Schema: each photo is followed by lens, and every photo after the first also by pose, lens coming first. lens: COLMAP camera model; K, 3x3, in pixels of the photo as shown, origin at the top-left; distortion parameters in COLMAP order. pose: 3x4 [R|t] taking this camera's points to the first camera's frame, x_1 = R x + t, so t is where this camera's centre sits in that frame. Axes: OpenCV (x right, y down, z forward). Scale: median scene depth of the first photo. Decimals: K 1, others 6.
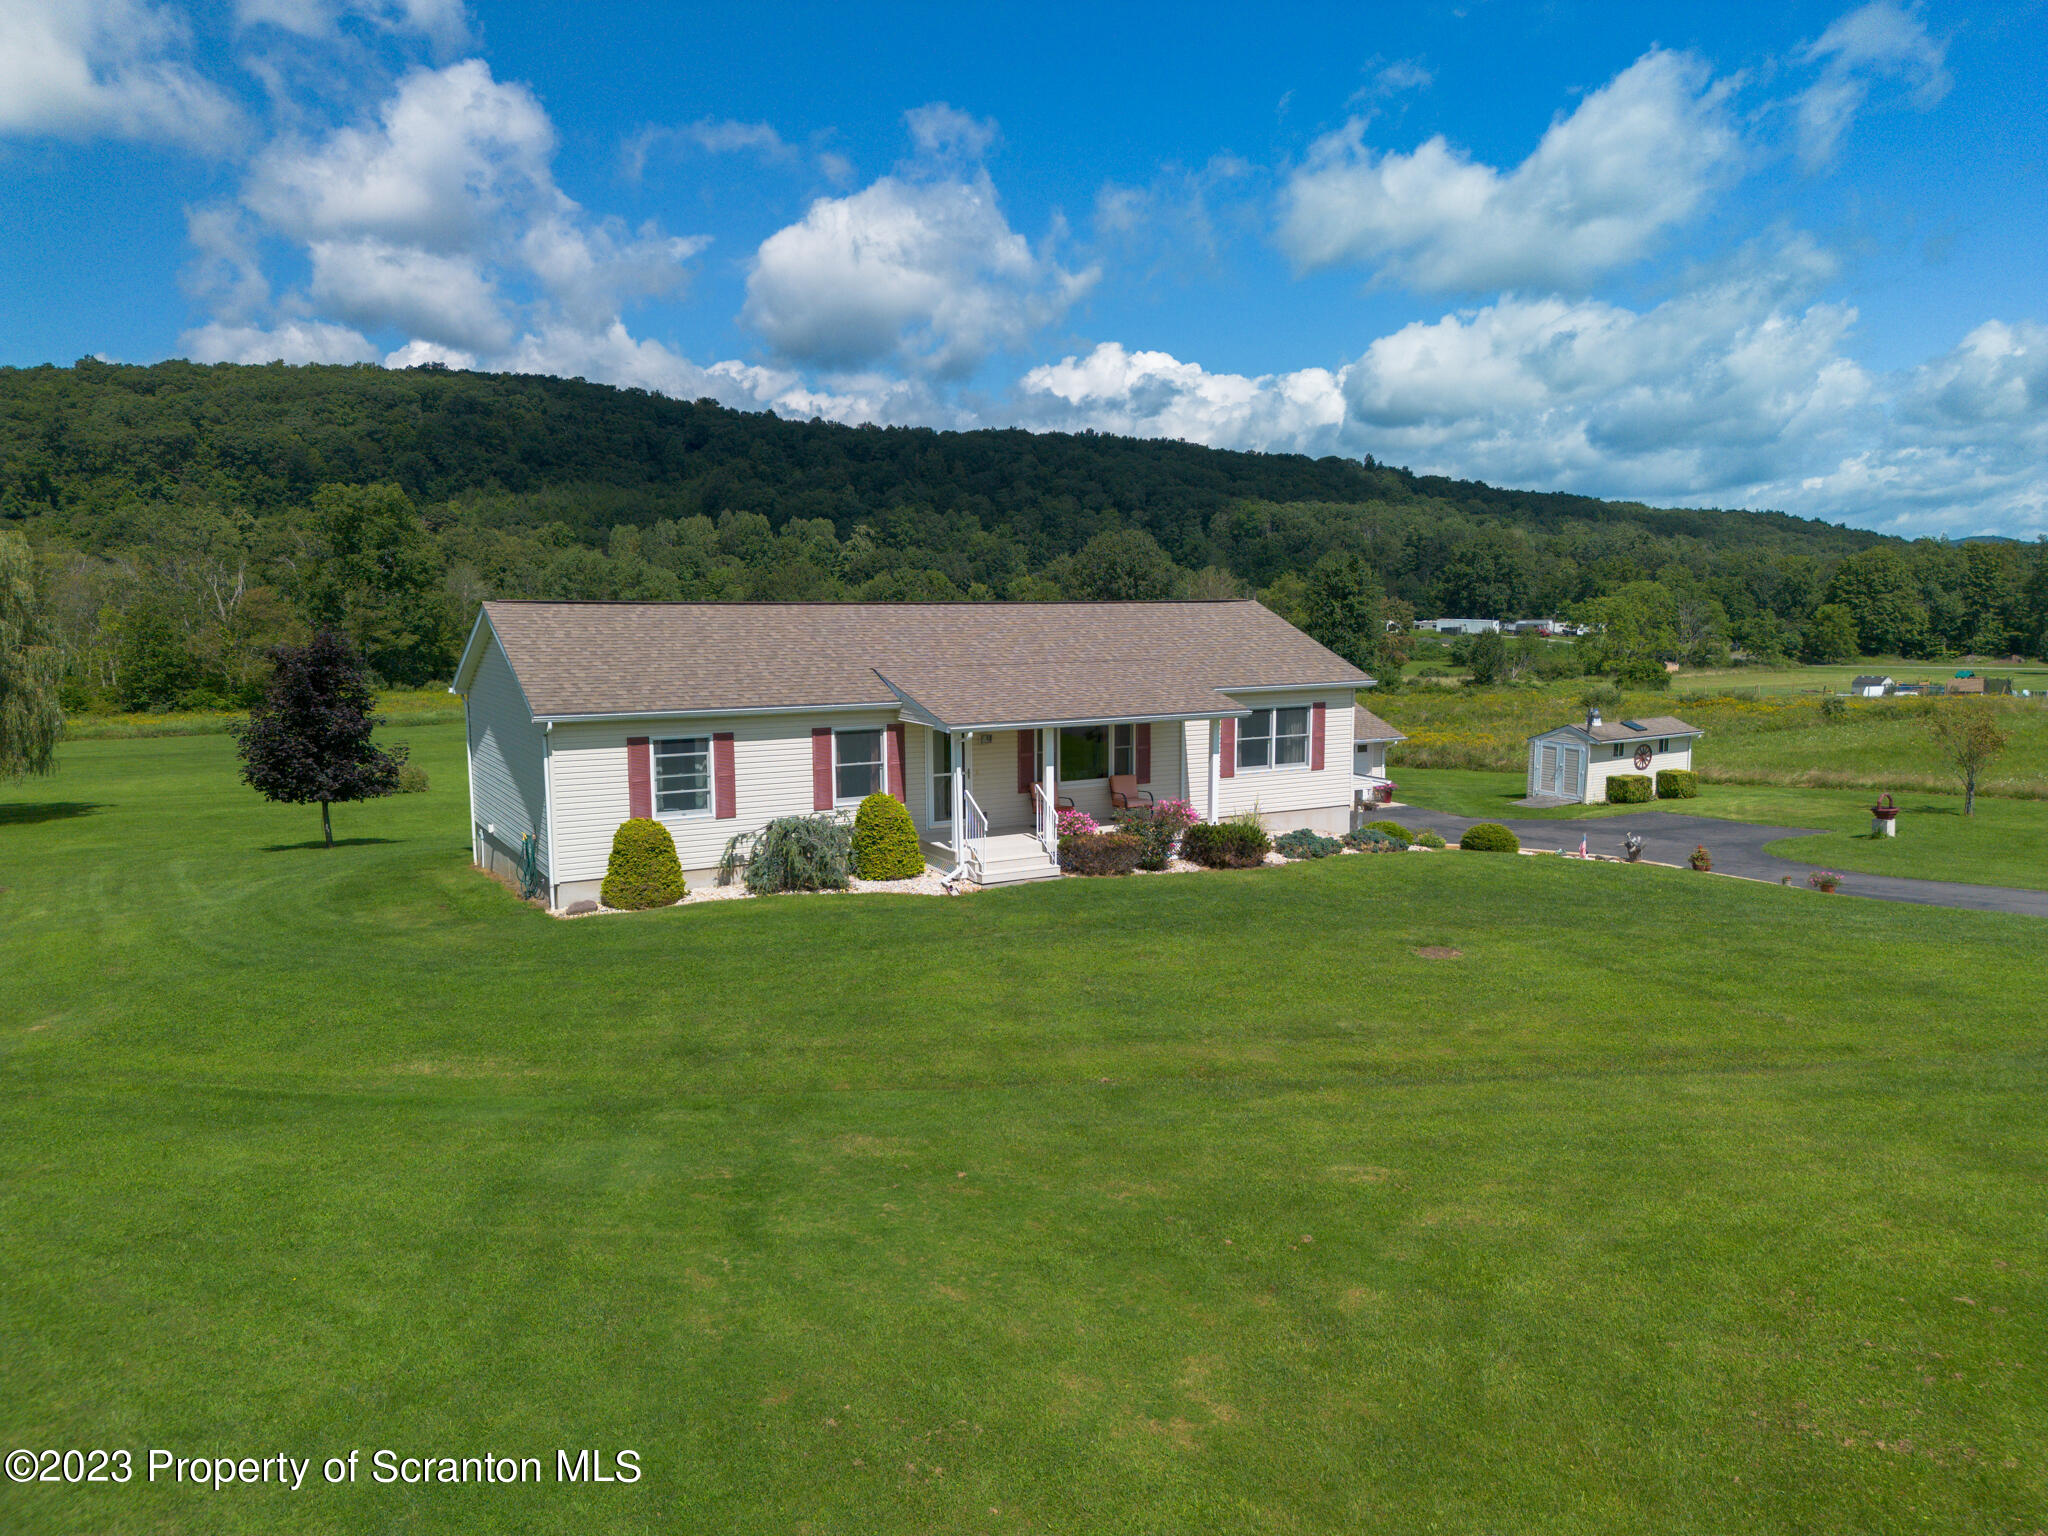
lens RADIAL K [[1445.8, 0, 1045.3], [0, 1445.8, 780.5], [0, 0, 1]] dist [0.041759, -0.014368]
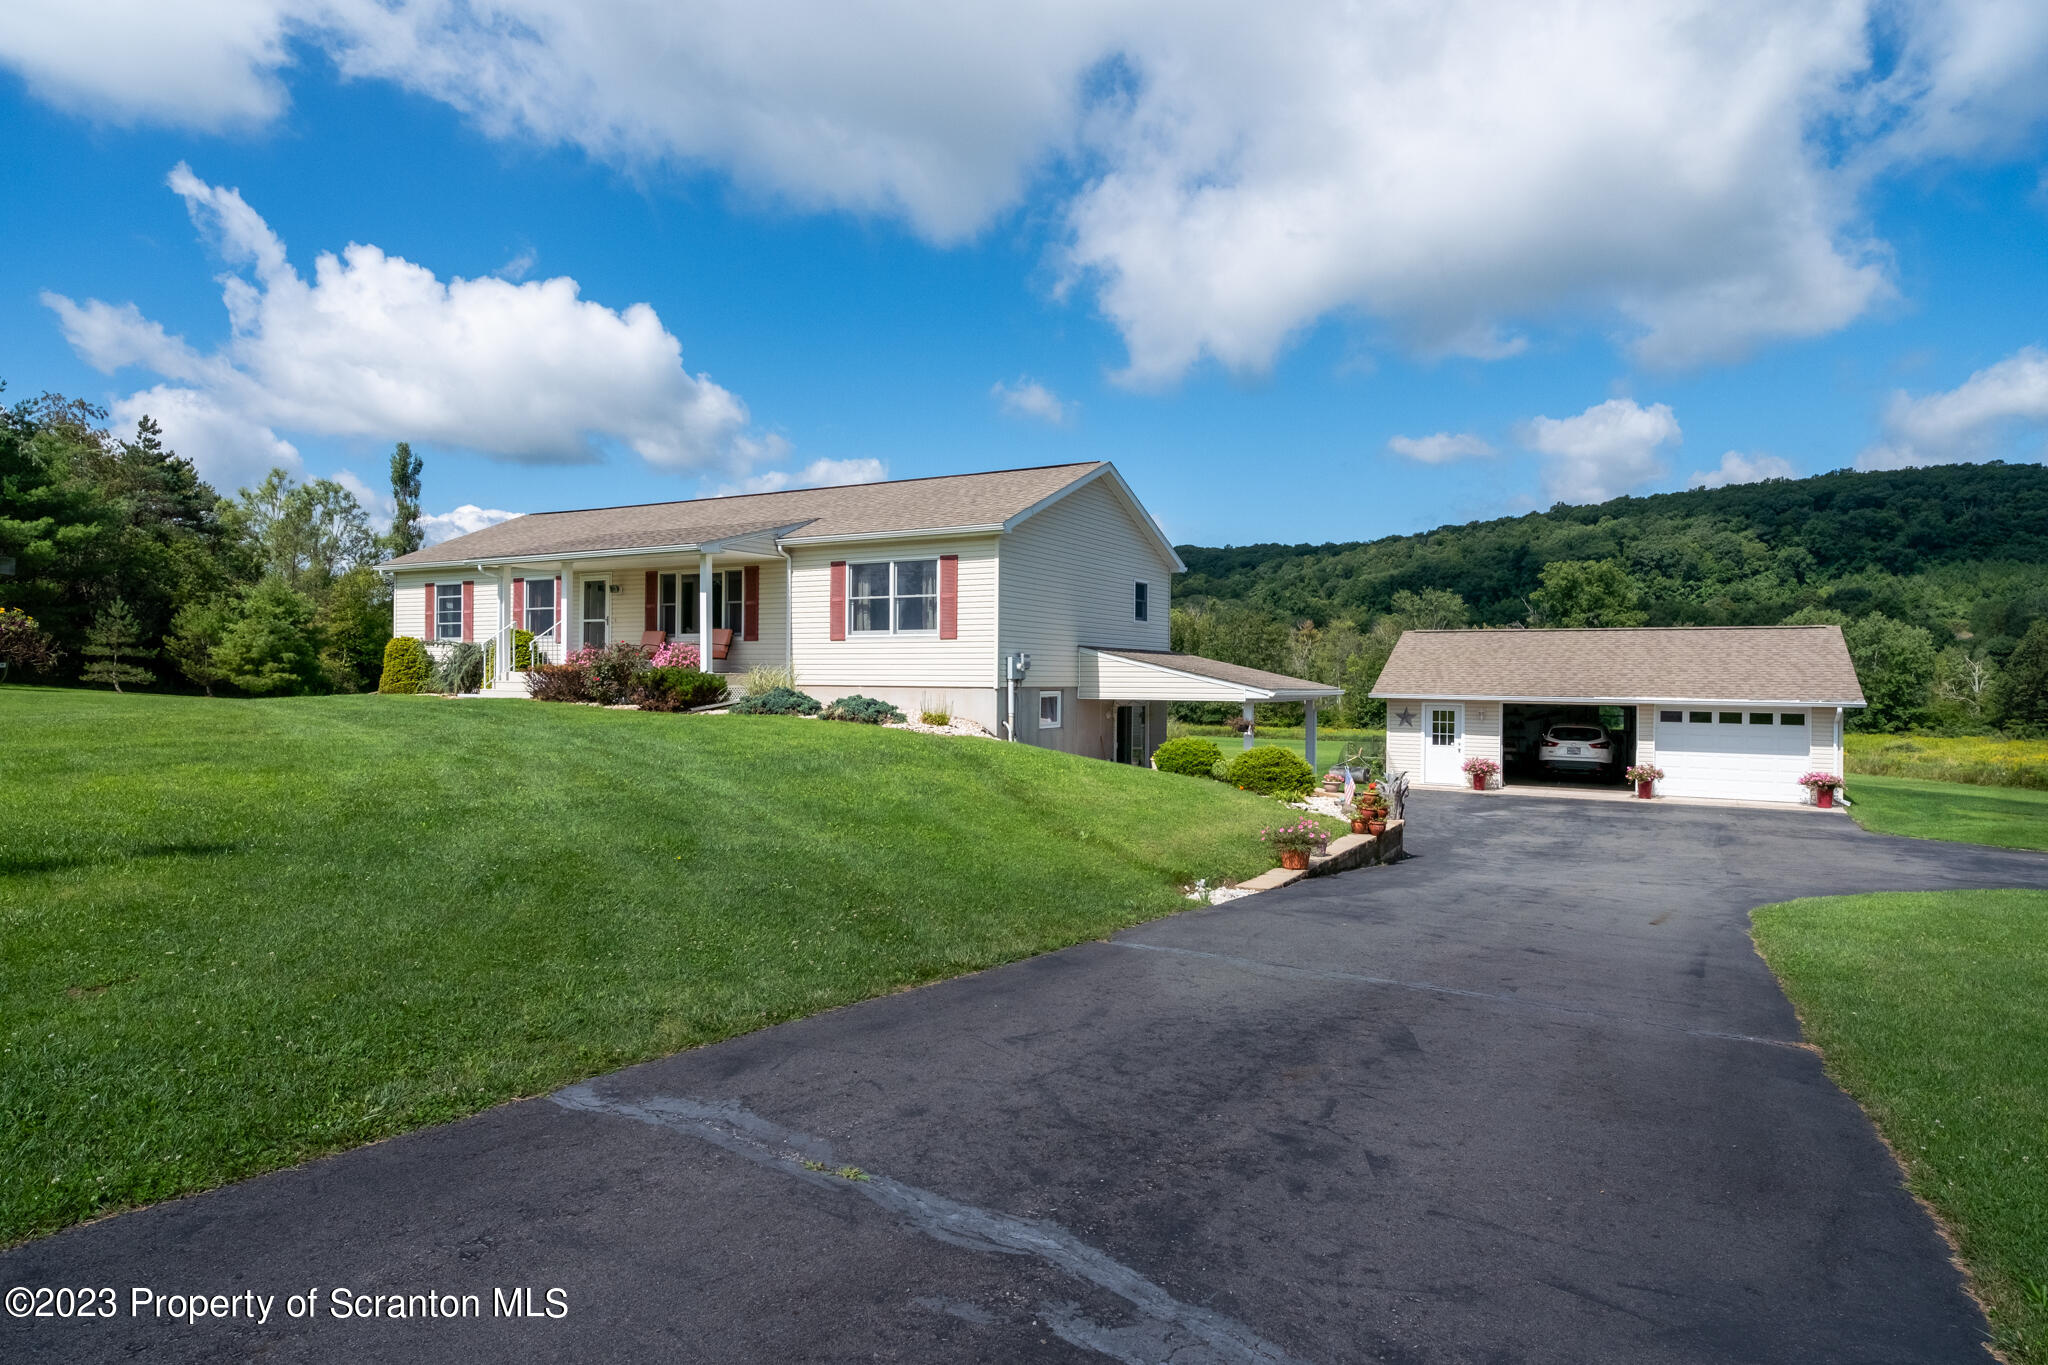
lens RADIAL K [[1163.6, 0, 1021.0], [0, 1163.6, 679.6], [0, 0, 1]] dist [0.001195, 0.000459]
pose [[0.503622, 0.007117, -0.863895, 0.129050], [-0.117824, 0.991188, -0.060522, 0.008349], [0.855852, 0.132268, 0.500023, 0.120411]]
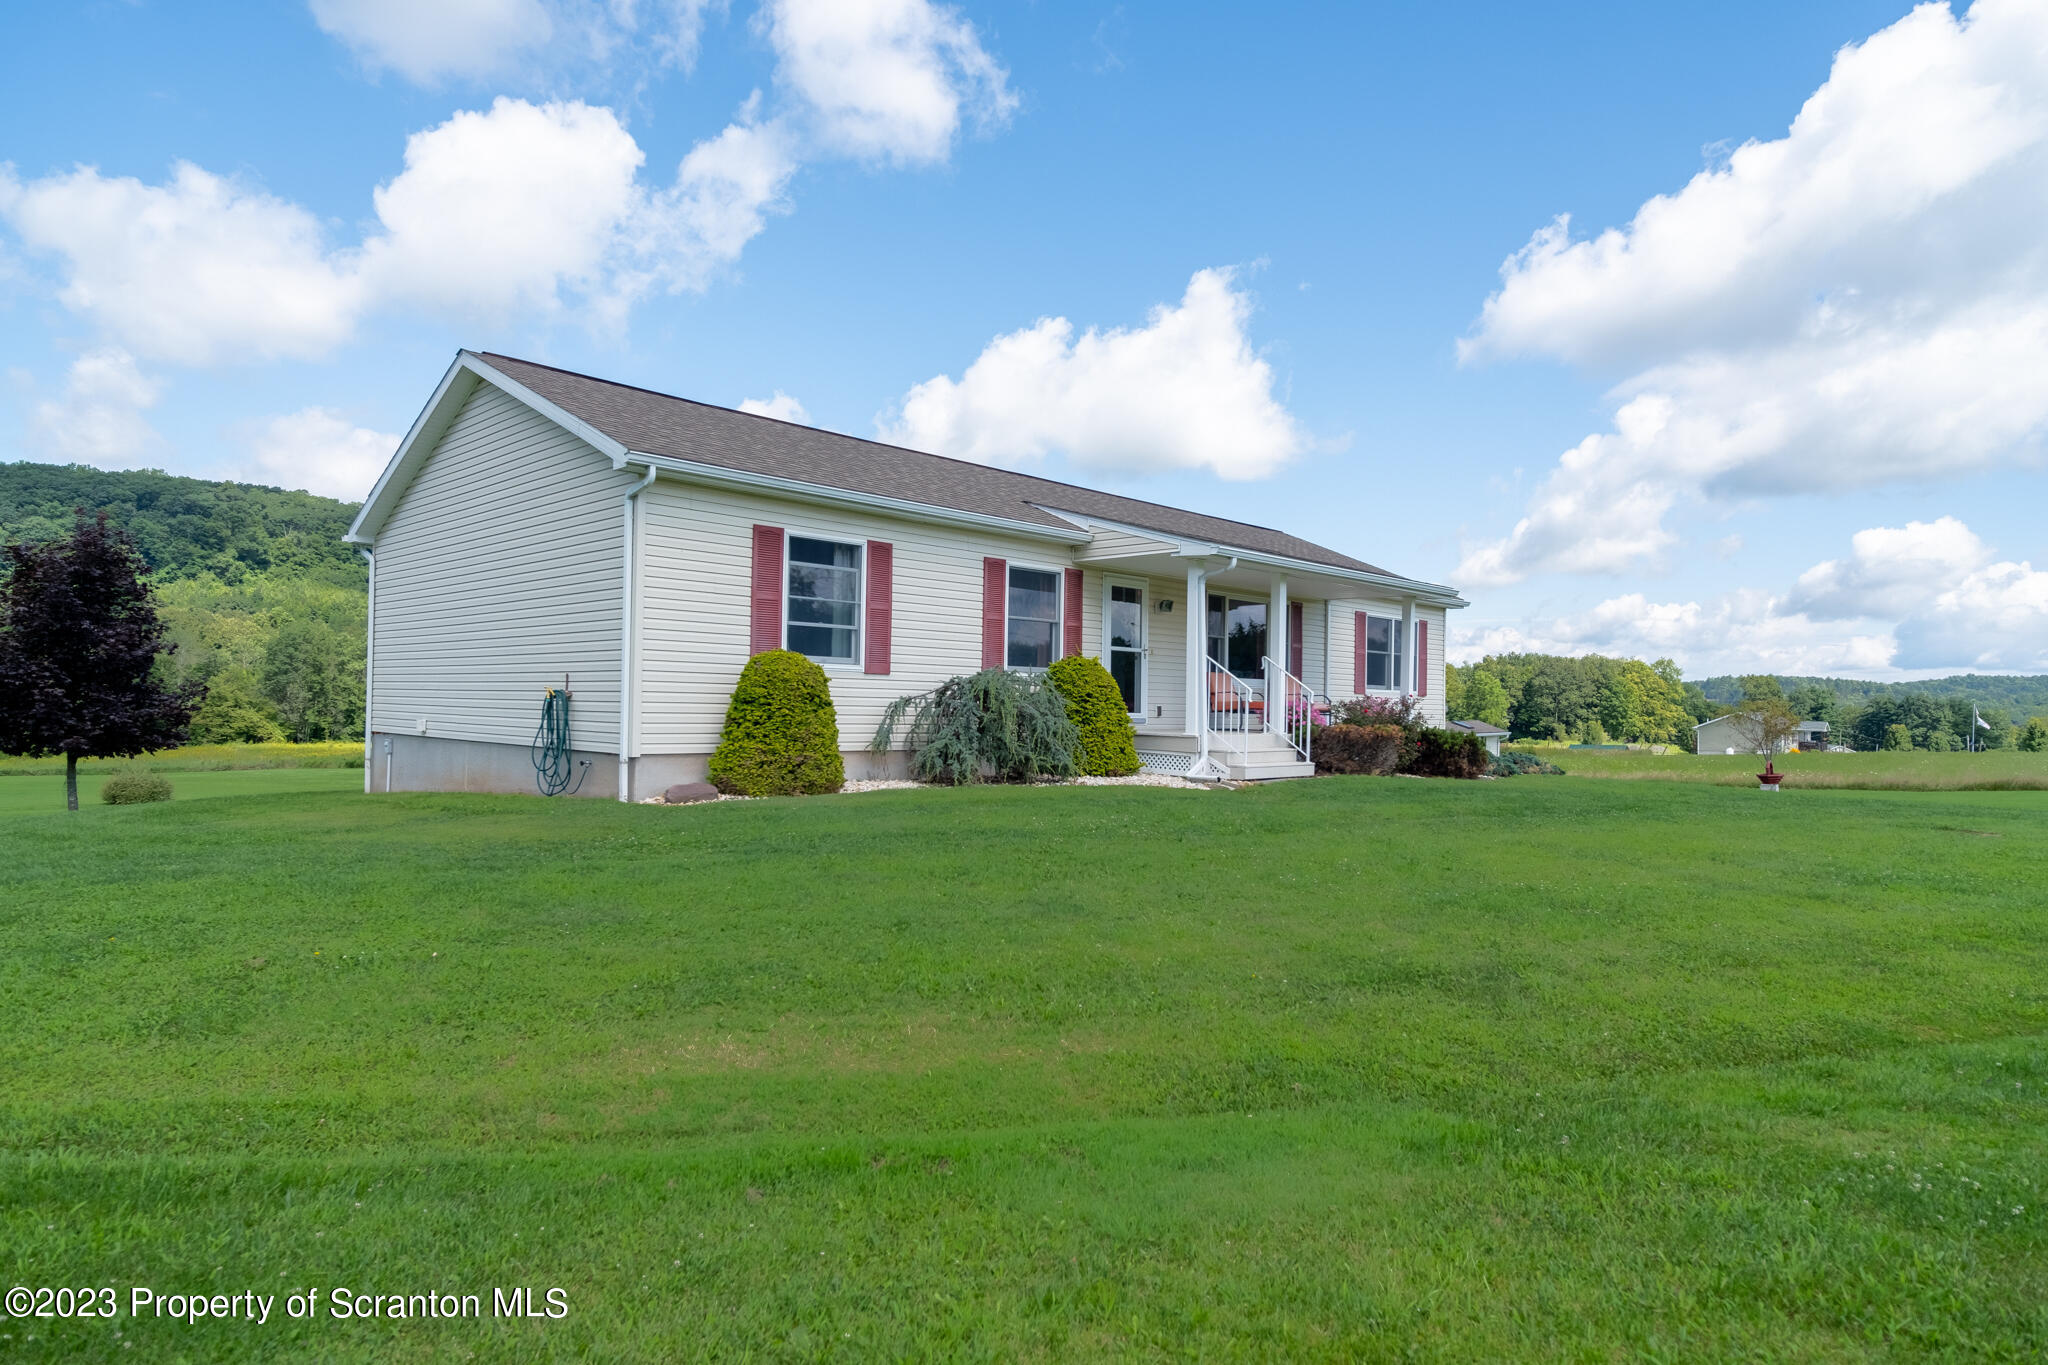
lens RADIAL K [[1163.6, 0, 1034.6], [0, 1163.6, 675.2], [0, 0, 1]] dist [0.001195, 0.000459]
pose [[0.963852, 0.026132, 0.265153, -0.038445], [0.013981, 0.988847, -0.148276, 0.013709], [-0.266071, 0.146624, 0.952737, 0.064807]]
